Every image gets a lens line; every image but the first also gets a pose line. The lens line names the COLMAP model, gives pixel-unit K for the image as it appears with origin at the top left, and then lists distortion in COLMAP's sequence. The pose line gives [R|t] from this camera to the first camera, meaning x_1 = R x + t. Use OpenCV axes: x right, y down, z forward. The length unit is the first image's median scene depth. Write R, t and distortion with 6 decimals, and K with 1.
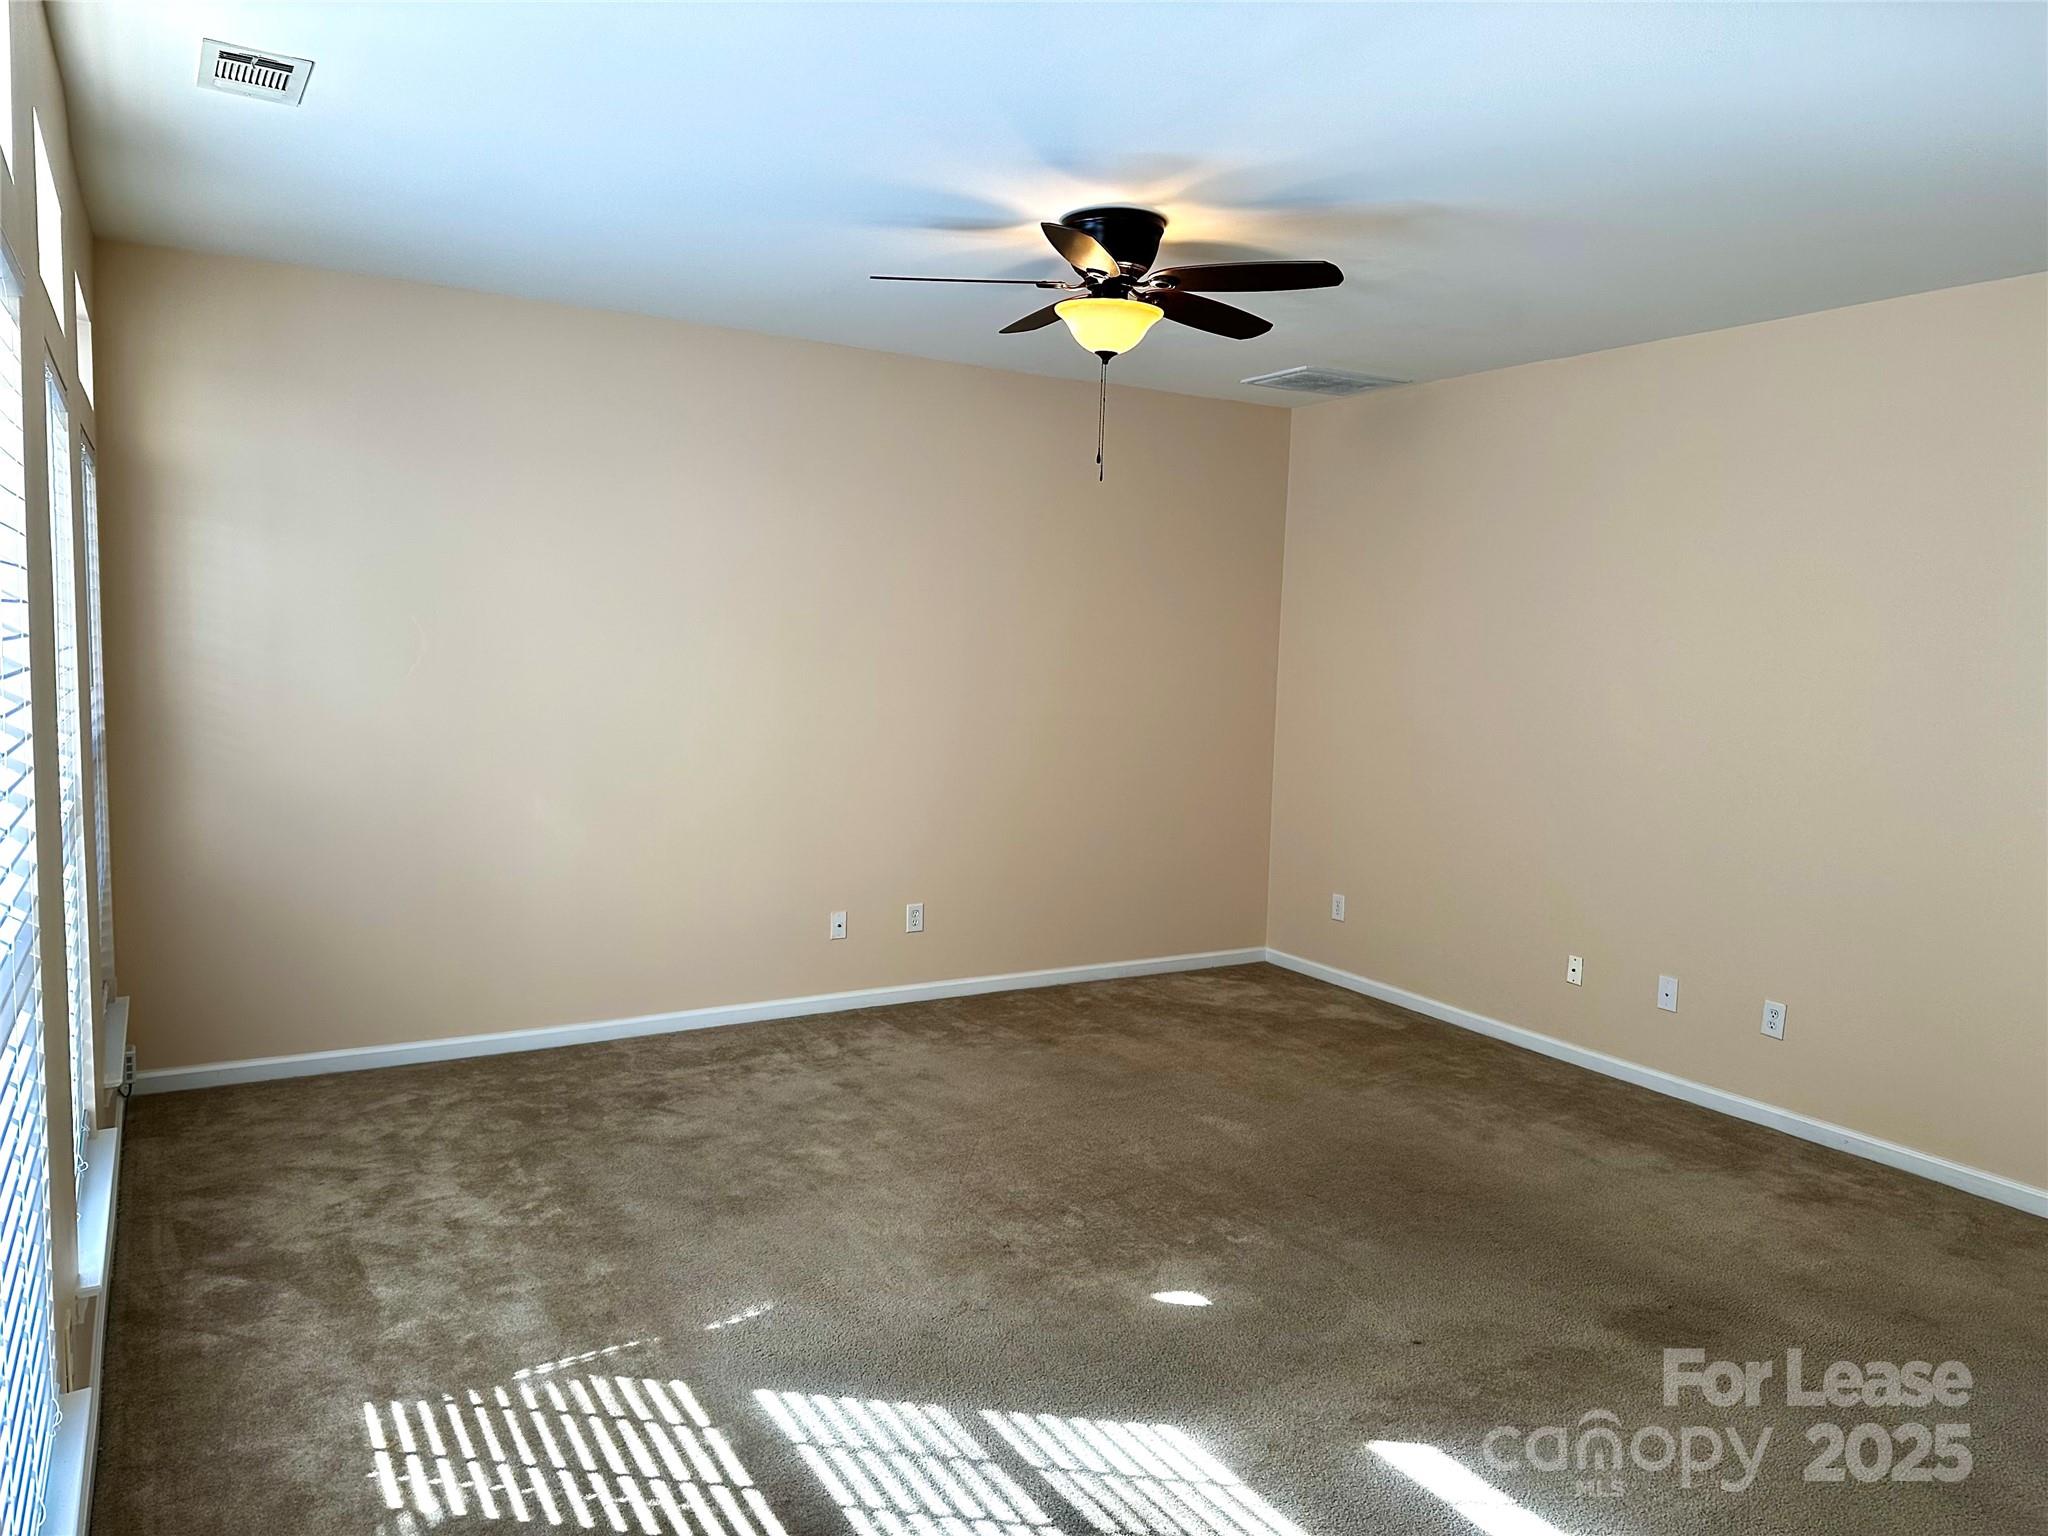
lens RADIAL K [[1429.0, 0, 1035.8], [0, 1429.0, 768.3], [0, 0, 1]] dist [0.030939, -0.034616]
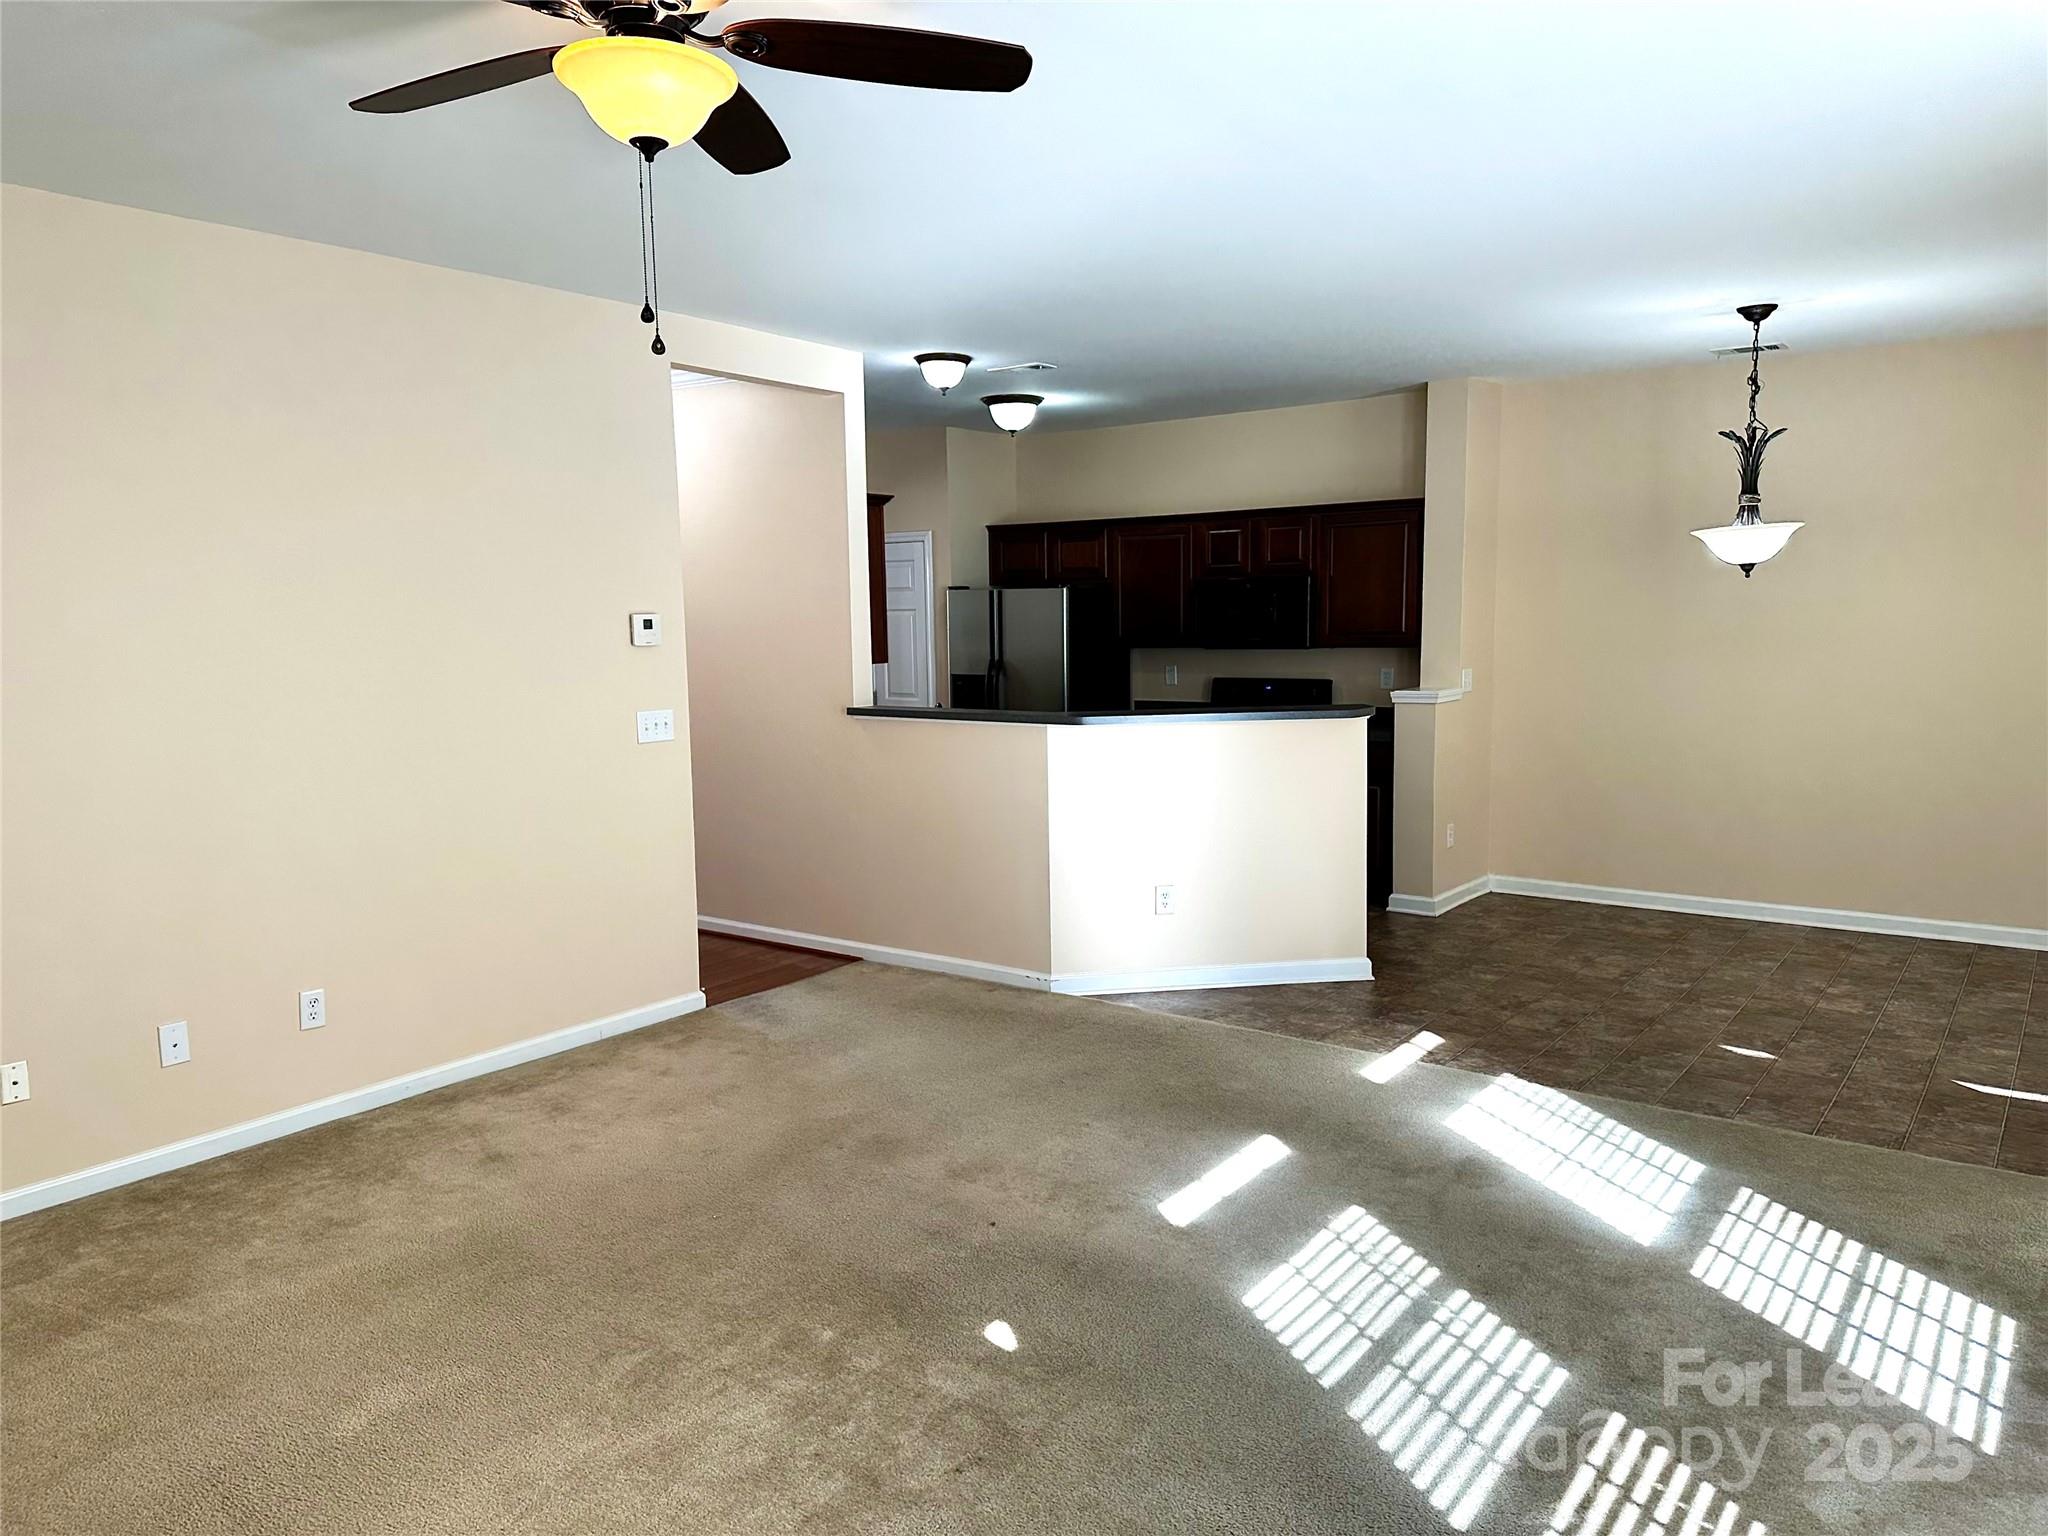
lens RADIAL K [[1429.0, 0, 1037.1], [0, 1429.0, 767.2], [0, 0, 1]] dist [0.030939, -0.034616]
pose [[-0.395899, -0.122733, 0.910055, -0.803681], [0.083008, 0.982188, 0.168572, -0.154789], [-0.914534, 0.142280, -0.378660, 1.490726]]
